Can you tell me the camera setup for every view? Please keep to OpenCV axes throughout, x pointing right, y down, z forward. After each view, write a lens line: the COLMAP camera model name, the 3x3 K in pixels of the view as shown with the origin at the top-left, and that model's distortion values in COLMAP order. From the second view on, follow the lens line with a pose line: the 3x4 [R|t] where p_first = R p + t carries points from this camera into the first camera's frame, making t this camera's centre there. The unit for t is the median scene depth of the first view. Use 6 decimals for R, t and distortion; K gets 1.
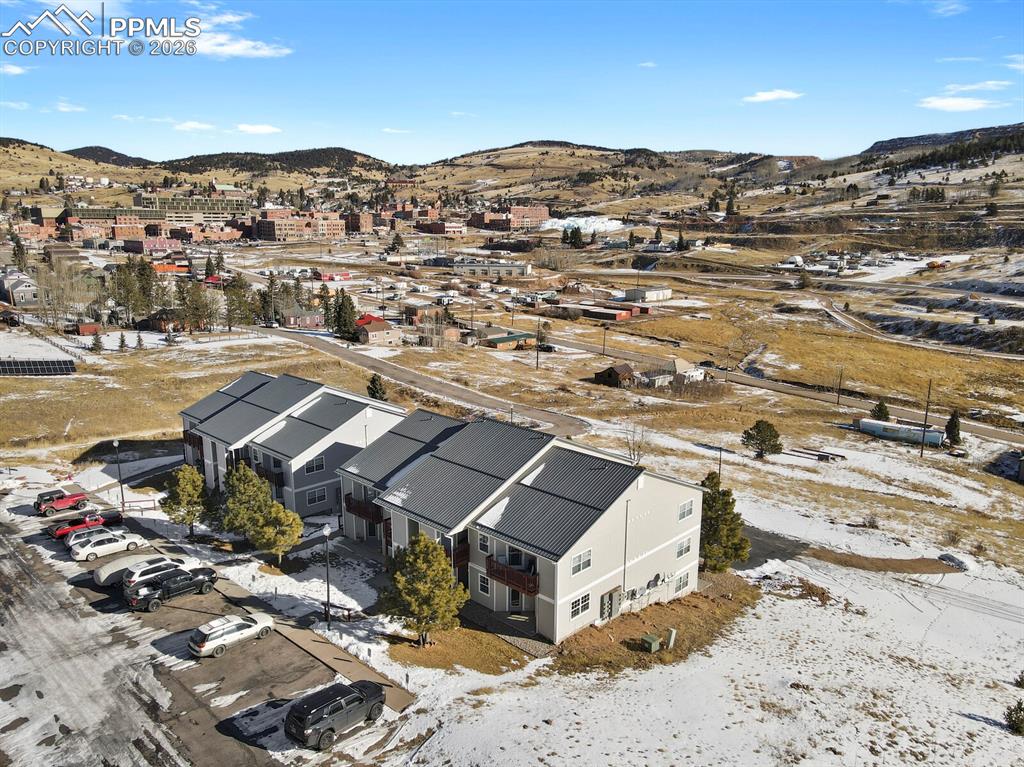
lens RADIAL K [[748.4, 0, 516.4], [0, 748.4, 386.1], [0, 0, 1]] dist [0.009788, 0.014746]
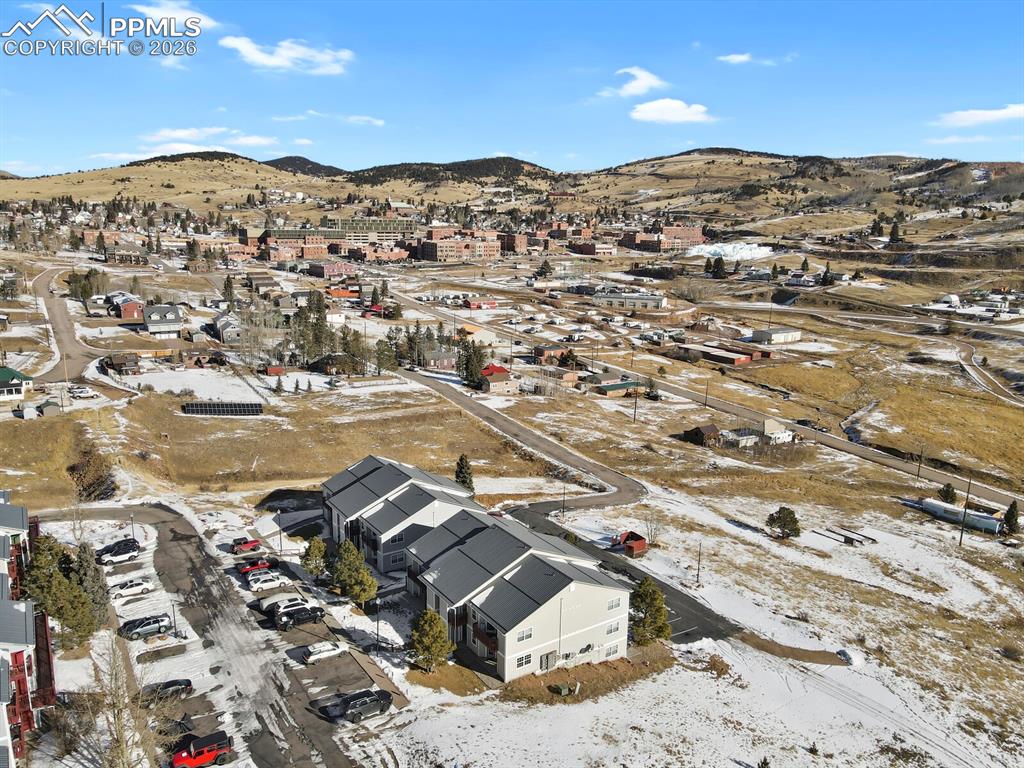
lens RADIAL K [[748.4, 0, 516.1], [0, 748.4, 387.7], [0, 0, 1]] dist [0.009788, 0.014746]
pose [[0.976965, 0.057344, -0.205549, 0.035751], [-0.057495, 0.998332, 0.005243, -0.030255], [0.205506, 0.006696, 0.978633, -0.059871]]
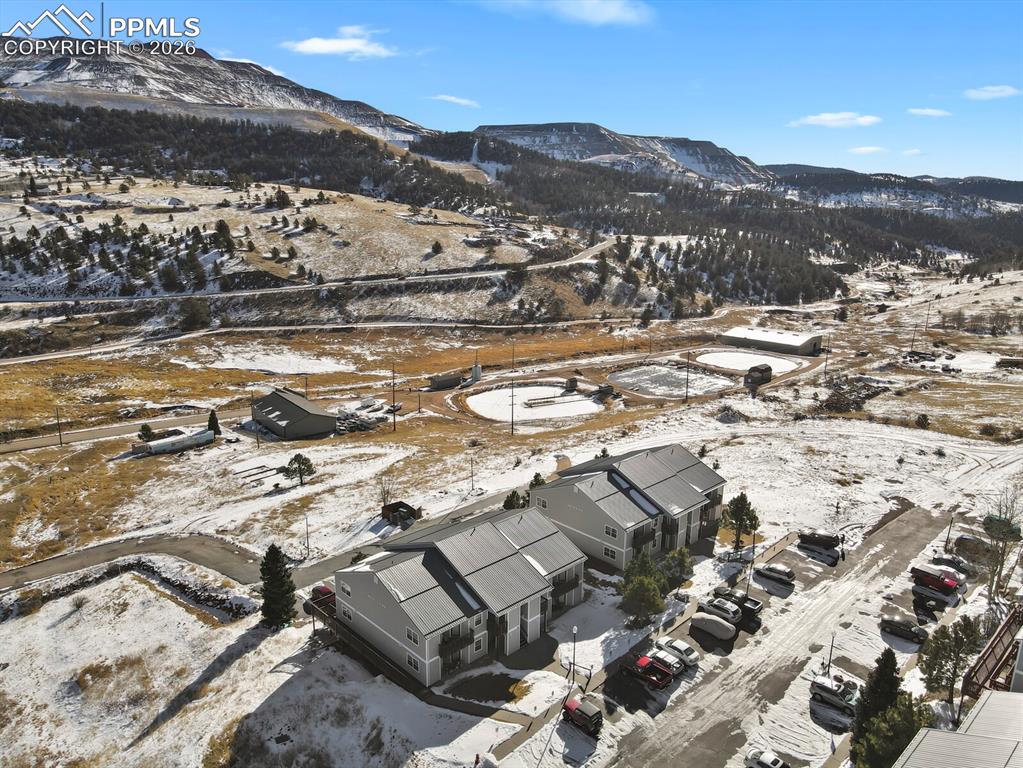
lens RADIAL K [[747.7, 0, 514.4], [0, 747.7, 387.1], [0, 0, 1]] dist [0.009788, 0.014746]
pose [[0.031349, -0.266435, 0.963343, -0.201442], [0.201394, 0.945732, 0.255011, -0.074002], [-0.979009, 0.186017, 0.083306, 0.127724]]
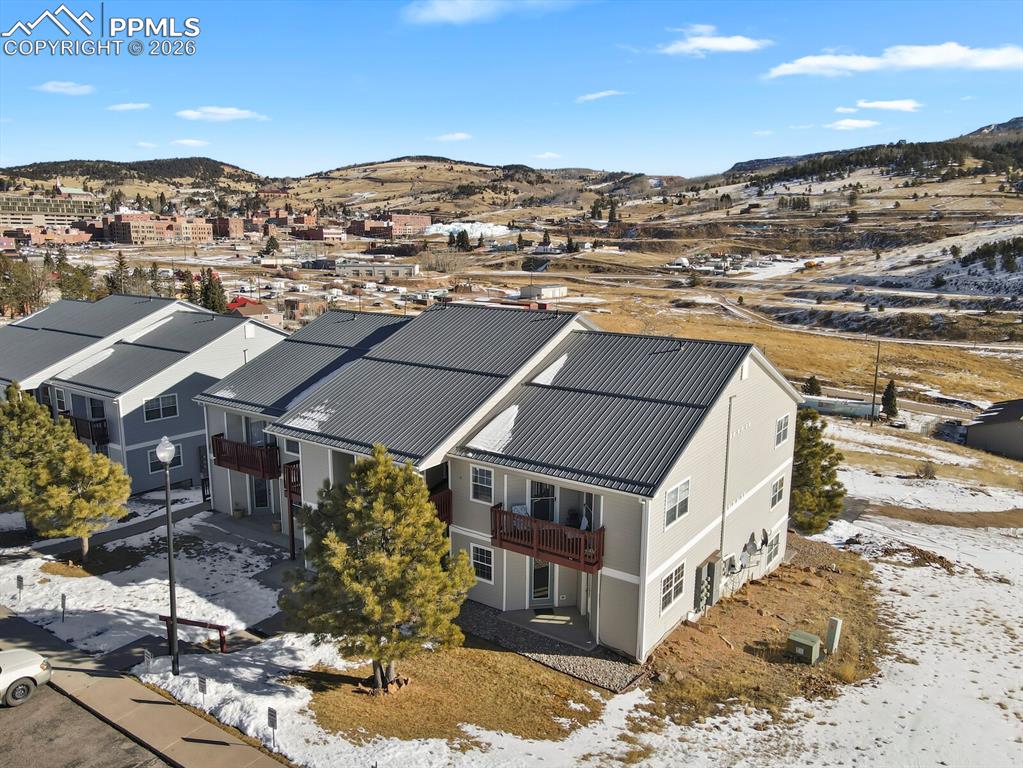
lens RADIAL K [[747.7, 0, 516.0], [0, 747.7, 386.0], [0, 0, 1]] dist [0.009788, 0.014746]
pose [[0.987494, -0.026423, 0.155428, -0.010082], [0.030089, 0.999321, -0.021278, 0.015072], [-0.154760, 0.025688, 0.987618, 0.046315]]
